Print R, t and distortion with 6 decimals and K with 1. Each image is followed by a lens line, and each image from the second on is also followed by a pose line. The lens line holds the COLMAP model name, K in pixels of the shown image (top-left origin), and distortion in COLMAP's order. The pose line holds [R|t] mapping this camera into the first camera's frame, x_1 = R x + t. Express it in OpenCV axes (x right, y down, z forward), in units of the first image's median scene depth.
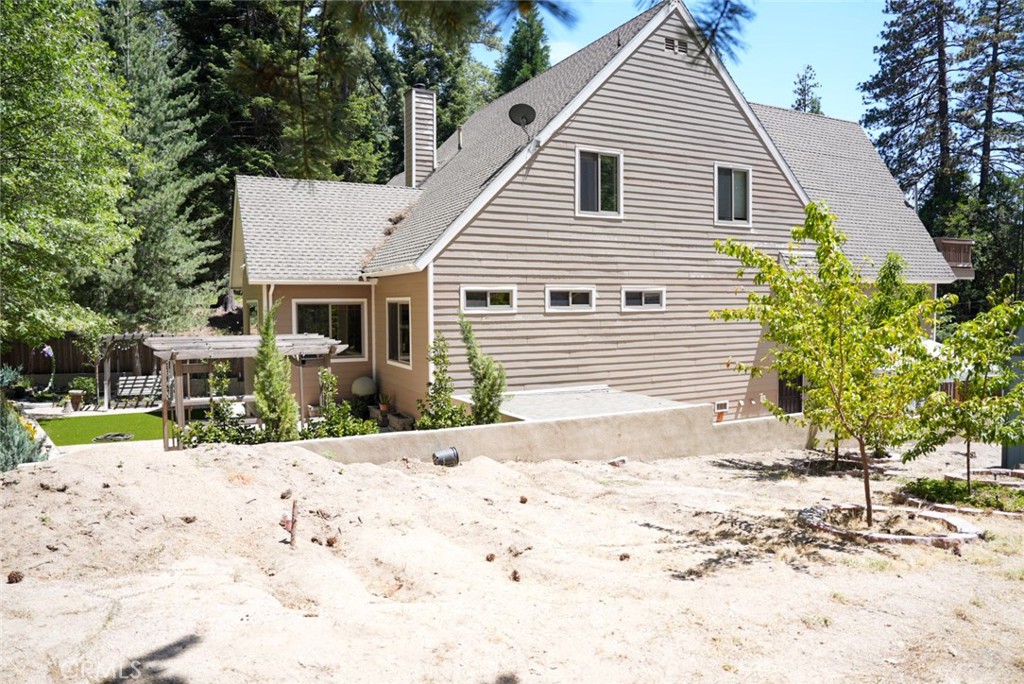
lens RADIAL K [[707.6, 0, 512.0], [0, 707.6, 342.0], [0, 0, 1]] dist [-0.111953, 0.086106]
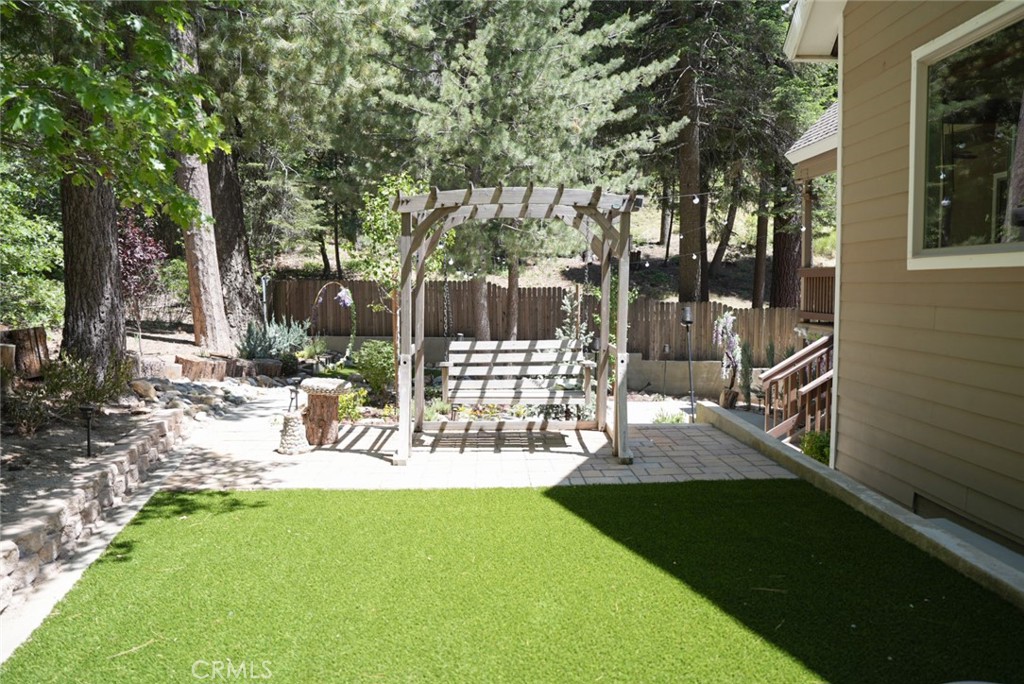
lens RADIAL K [[707.6, 0, 512.0], [0, 707.6, 342.0], [0, 0, 1]] dist [-0.111953, 0.086106]
pose [[0.905900, 0.031019, -0.422354, -0.334925], [-0.017184, 0.999185, 0.036525, 0.031920], [0.423142, -0.025830, 0.905695, 0.589849]]
